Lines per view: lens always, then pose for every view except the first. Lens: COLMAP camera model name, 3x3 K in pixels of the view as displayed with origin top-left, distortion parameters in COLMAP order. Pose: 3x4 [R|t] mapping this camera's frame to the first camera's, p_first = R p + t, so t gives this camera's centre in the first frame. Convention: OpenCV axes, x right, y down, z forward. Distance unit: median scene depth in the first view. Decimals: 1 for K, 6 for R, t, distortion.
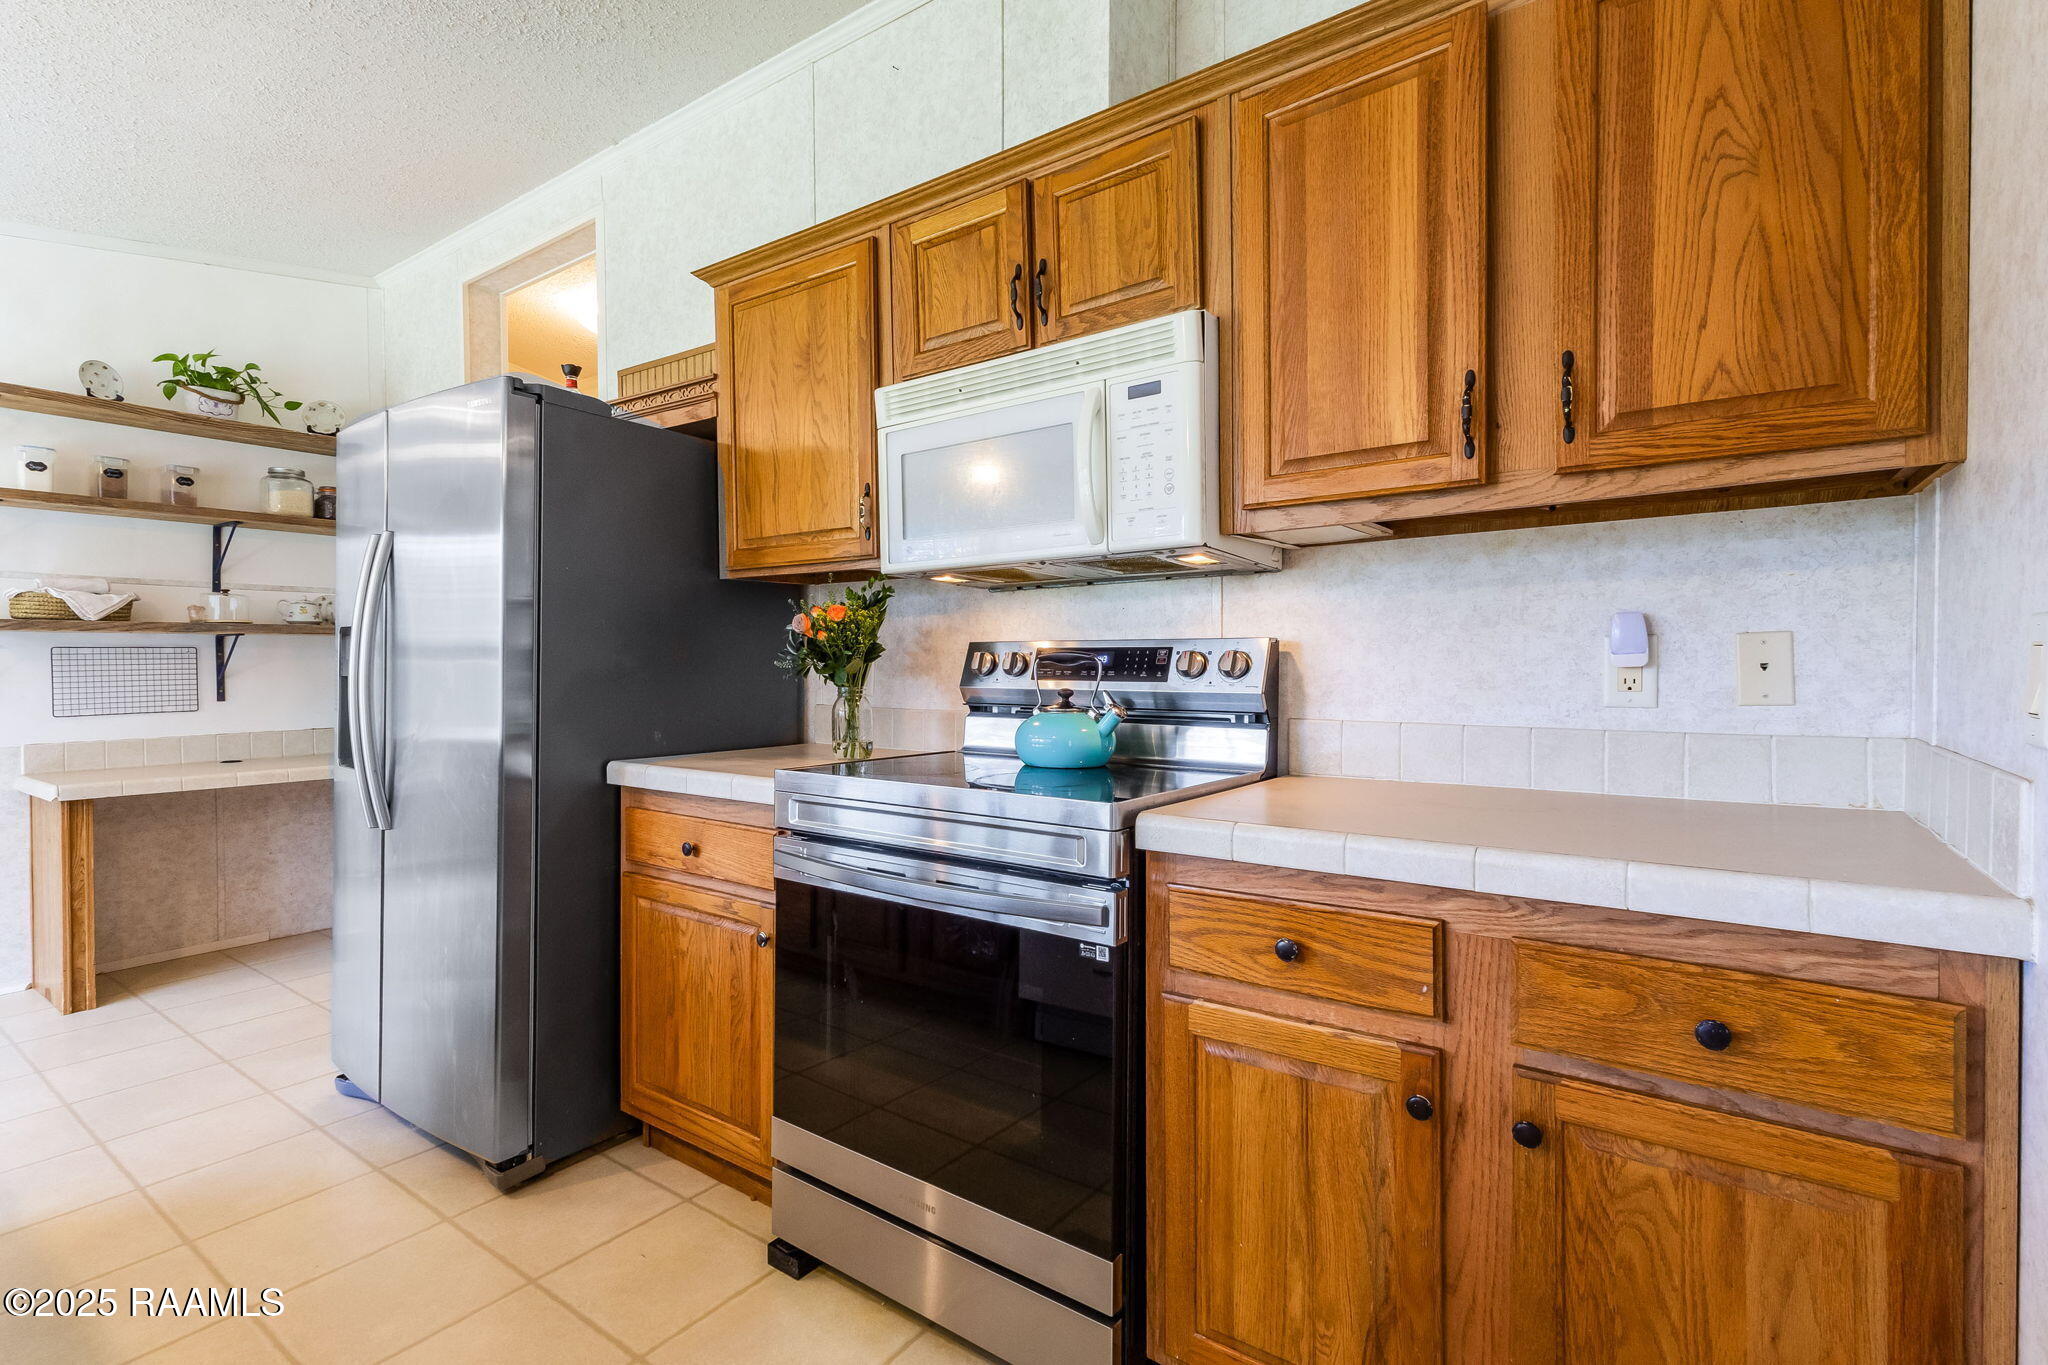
lens RADIAL K [[938.1, 0, 1028.2], [0, 938.1, 674.1], [0, 0, 1]] dist [0.001775, 0.000429]
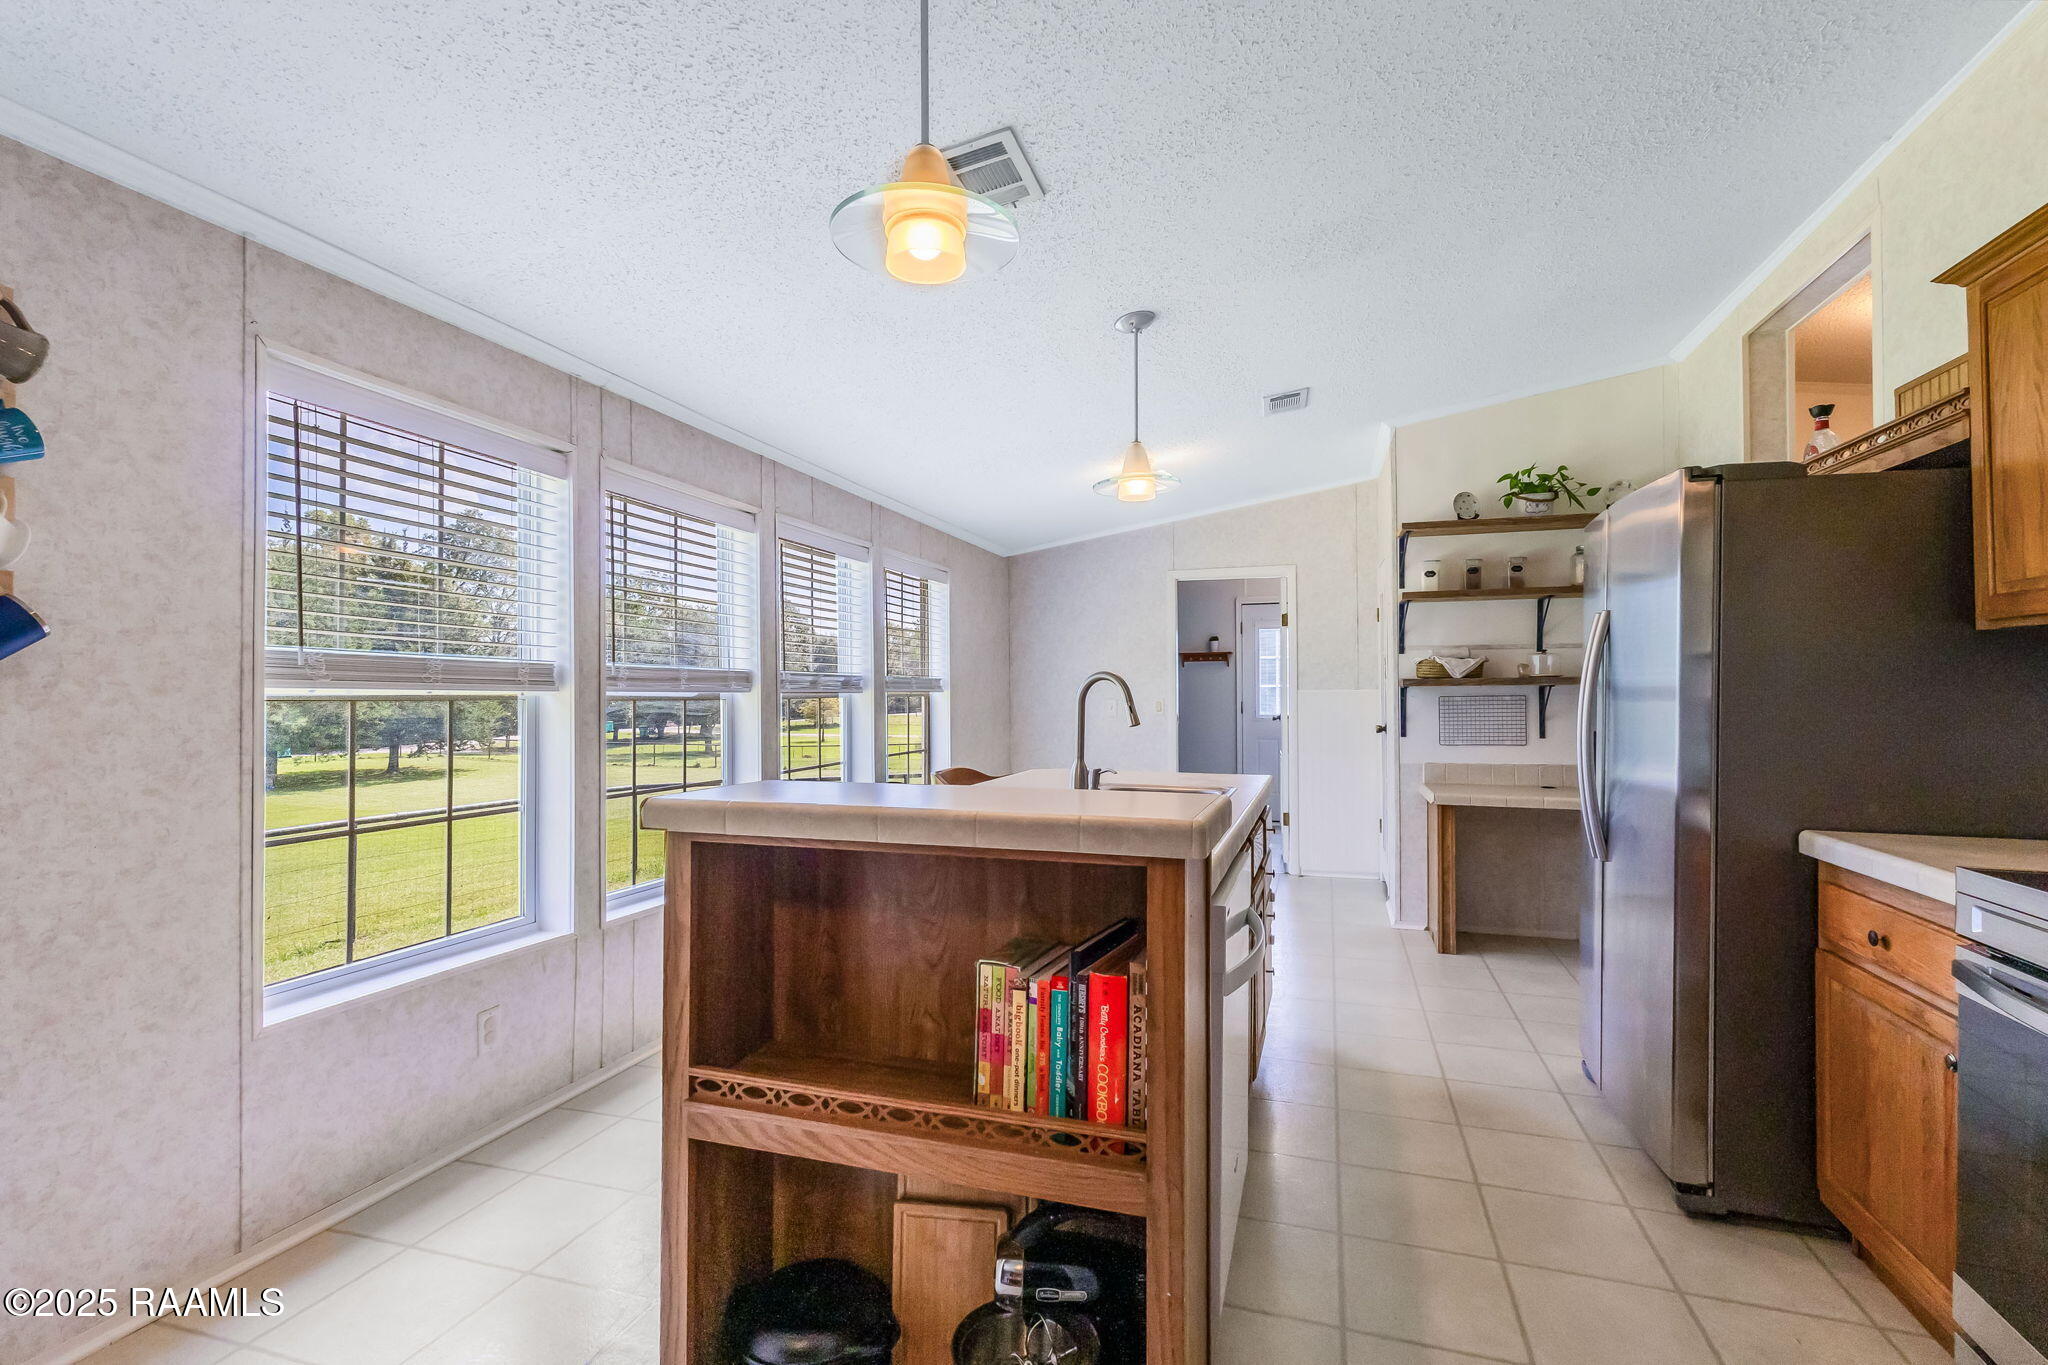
lens RADIAL K [[969.1, 0, 1022.9], [0, 969.1, 670.4], [0, 0, 1]] dist [-0.002543, -0.000400]
pose [[0.295916, -0.015428, -0.955089, 0.238515], [-0.015326, 0.999664, -0.020896, -0.034213], [0.955091, 0.020822, 0.295580, -0.062560]]
